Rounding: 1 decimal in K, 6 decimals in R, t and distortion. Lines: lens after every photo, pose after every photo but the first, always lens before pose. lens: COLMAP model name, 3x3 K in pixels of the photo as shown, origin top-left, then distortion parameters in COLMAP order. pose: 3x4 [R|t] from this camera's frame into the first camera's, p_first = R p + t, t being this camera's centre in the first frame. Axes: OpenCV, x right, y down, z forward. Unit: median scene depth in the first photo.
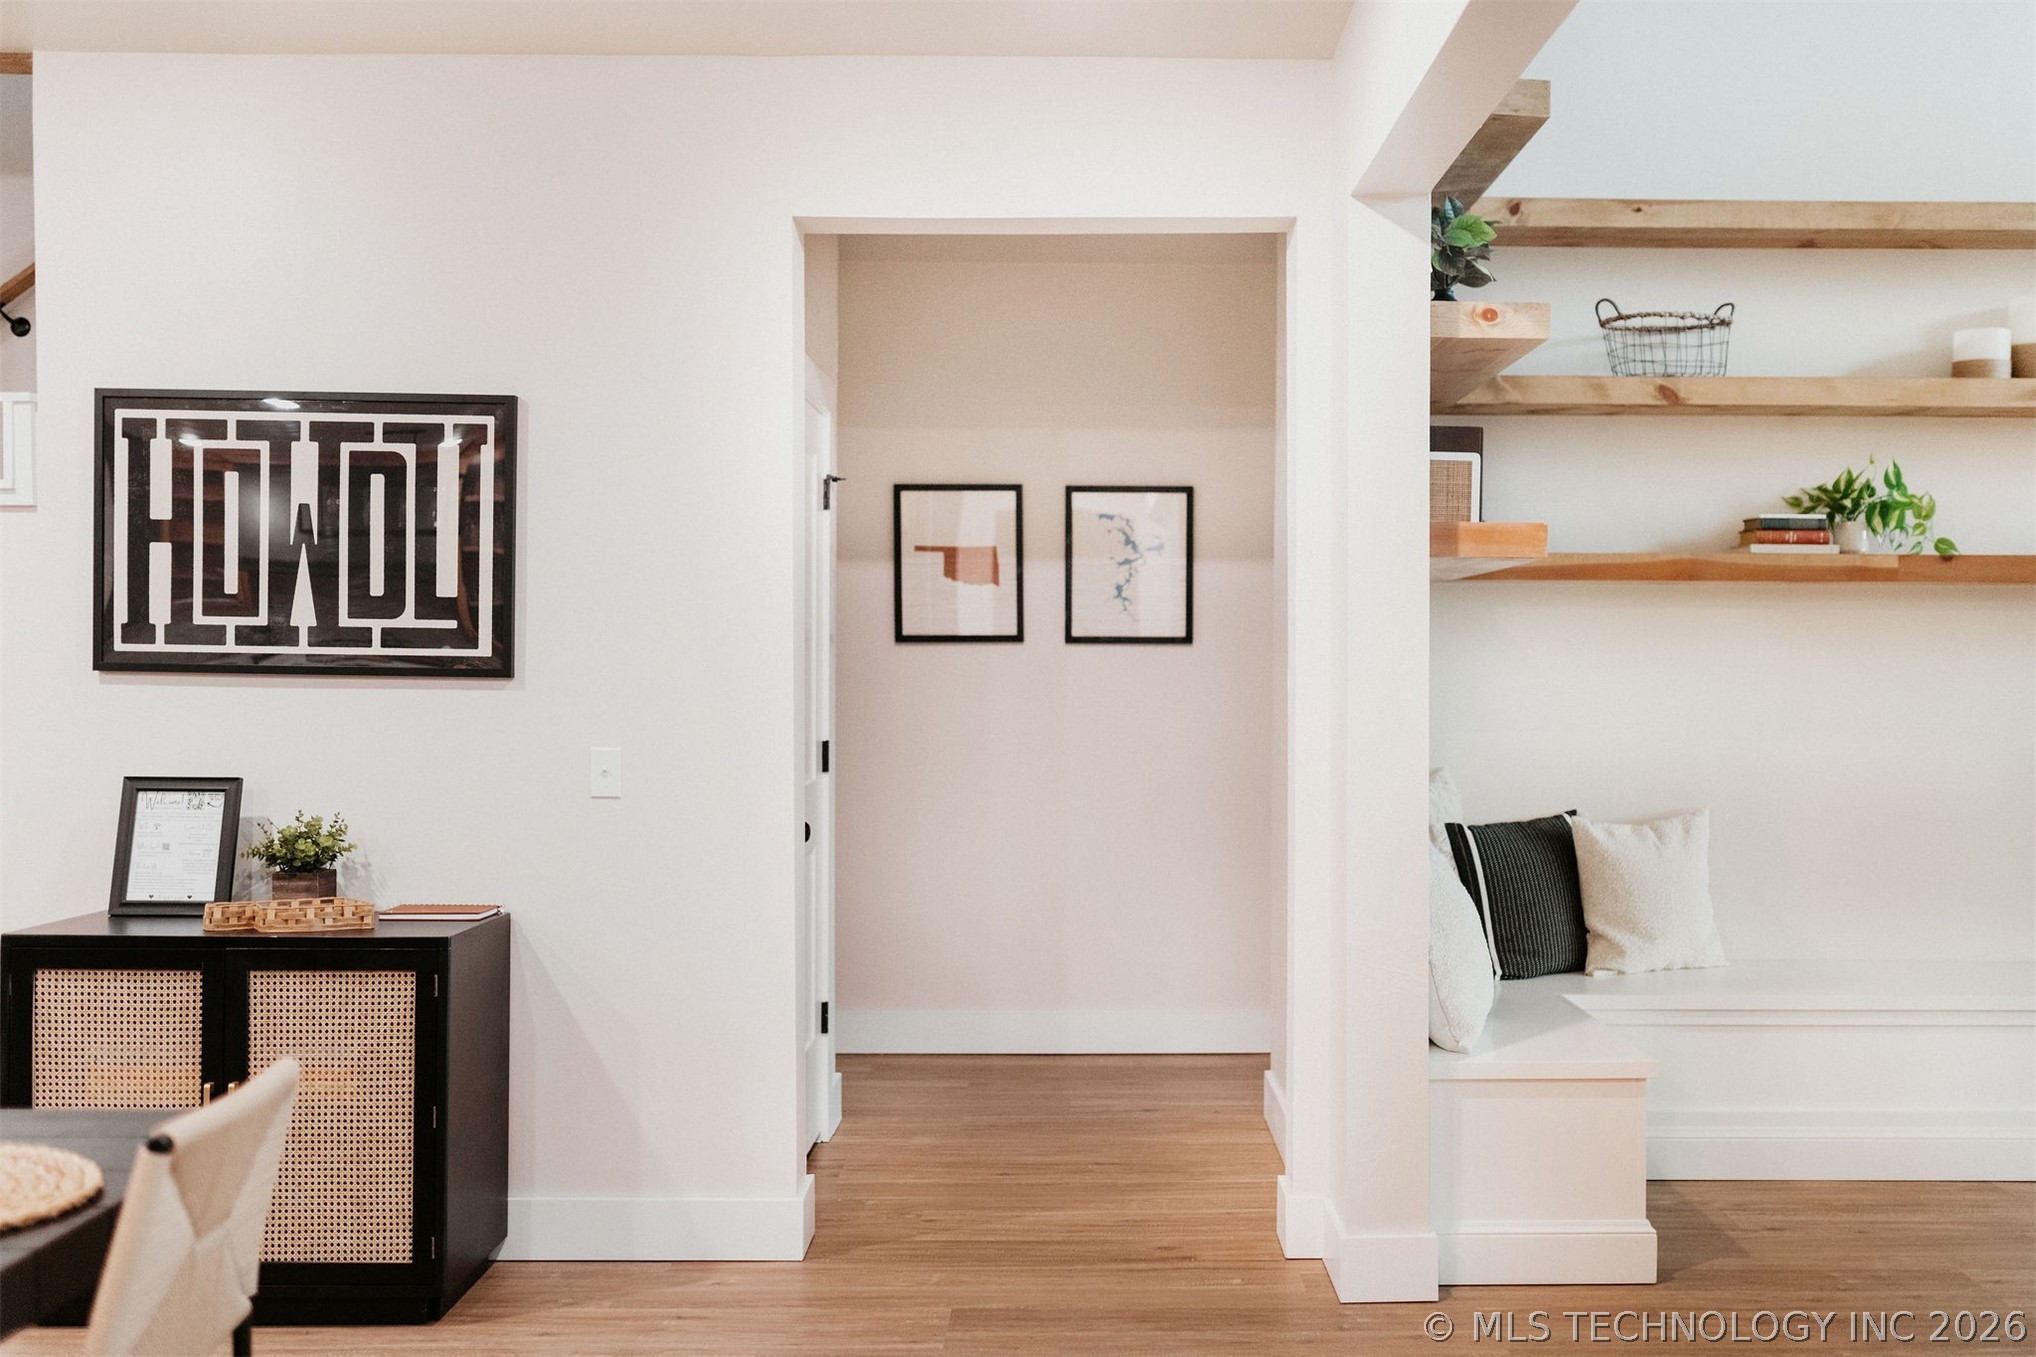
lens RADIAL K [[1955.7, 0, 1117.2], [0, 1955.7, 703.5], [0, 0, 1]] dist [-0.002509, -0.003833]
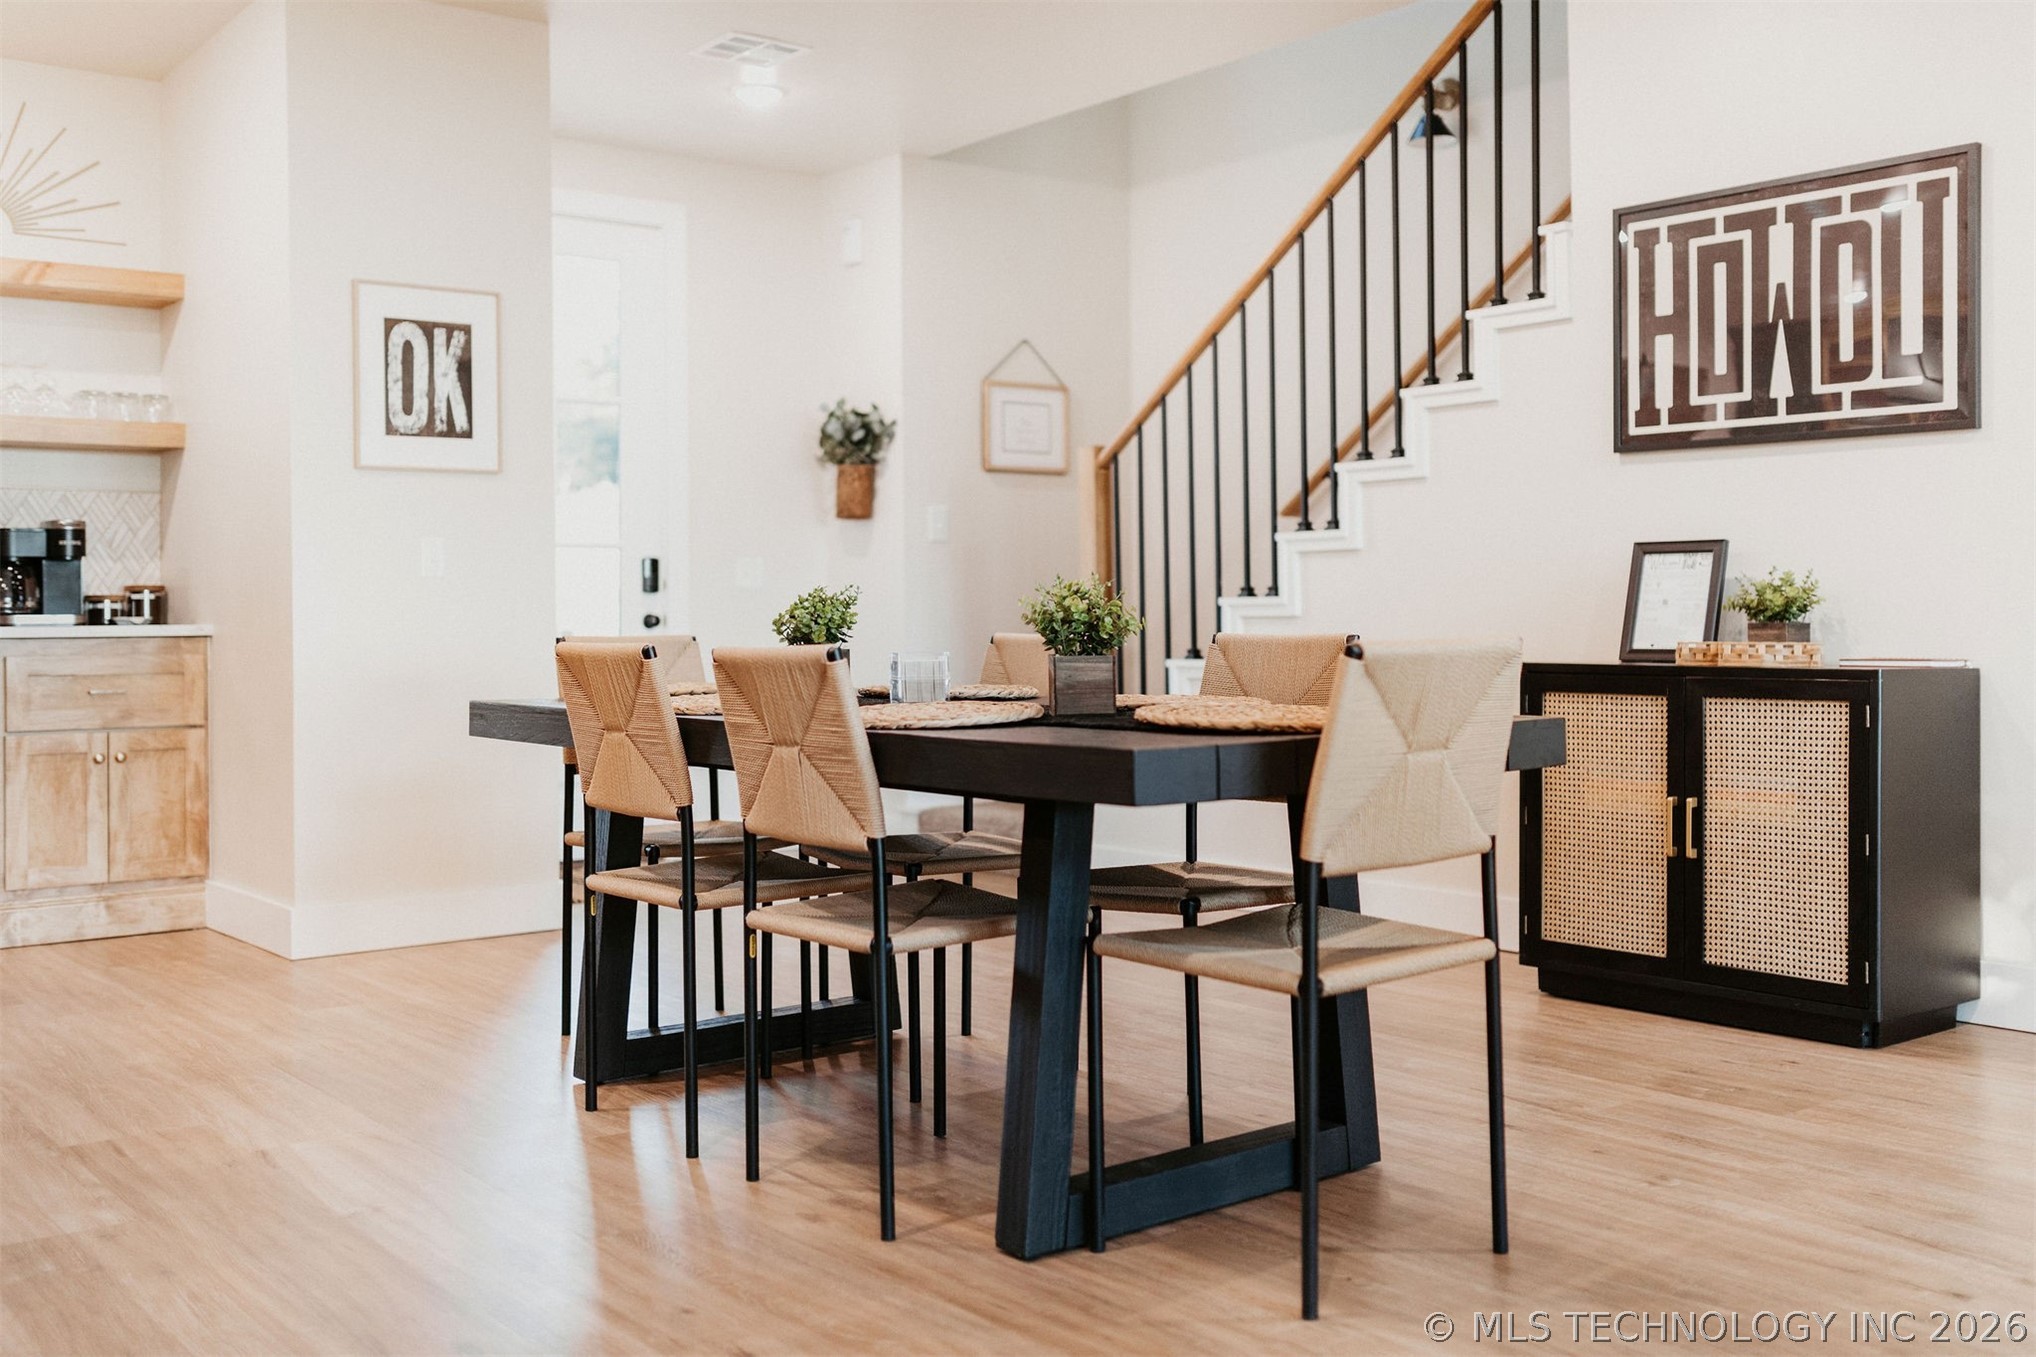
lens RADIAL K [[1960.0, 0, 1017.9], [0, 1960.0, 610.4], [0, 0, 1]] dist [-0.000606, 0.001538]
pose [[0.607990, -0.015469, -0.793794, 0.196951], [-0.002703, 0.999764, -0.021553, 0.111477], [0.793940, 0.015250, 0.607805, 0.019186]]
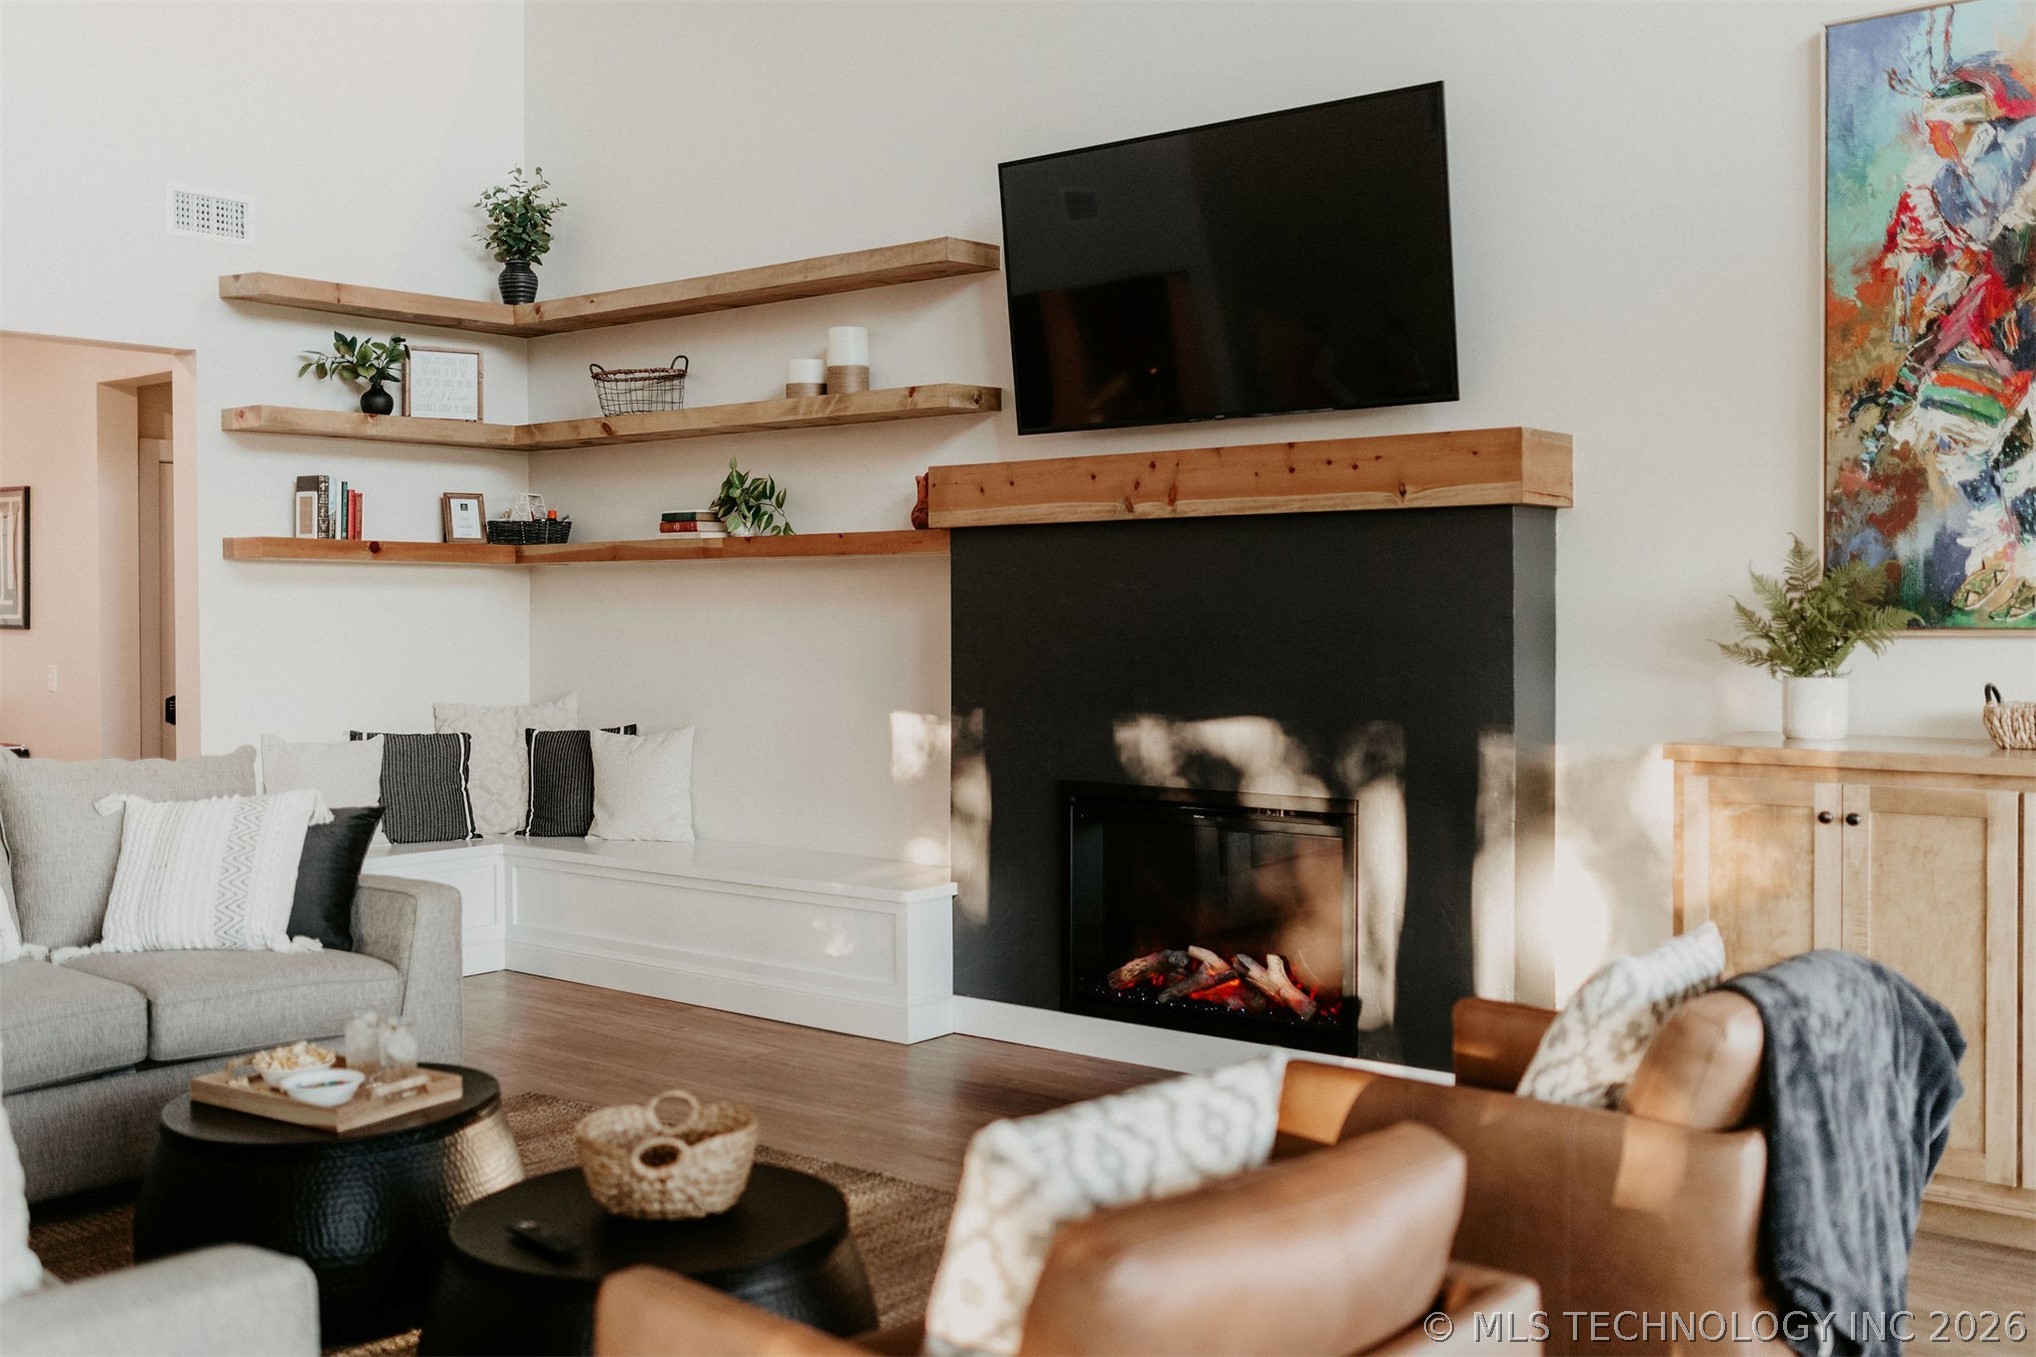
lens RADIAL K [[1960.9, 0, 1033.5], [0, 1960.9, 644.8], [0, 0, 1]] dist [-0.002053, 0.003244]
pose [[0.770137, 0.002557, -0.637873, 1.939983], [-0.005350, 0.999983, -0.002451, -0.001082], [0.637856, 0.005300, 0.770138, 0.144693]]
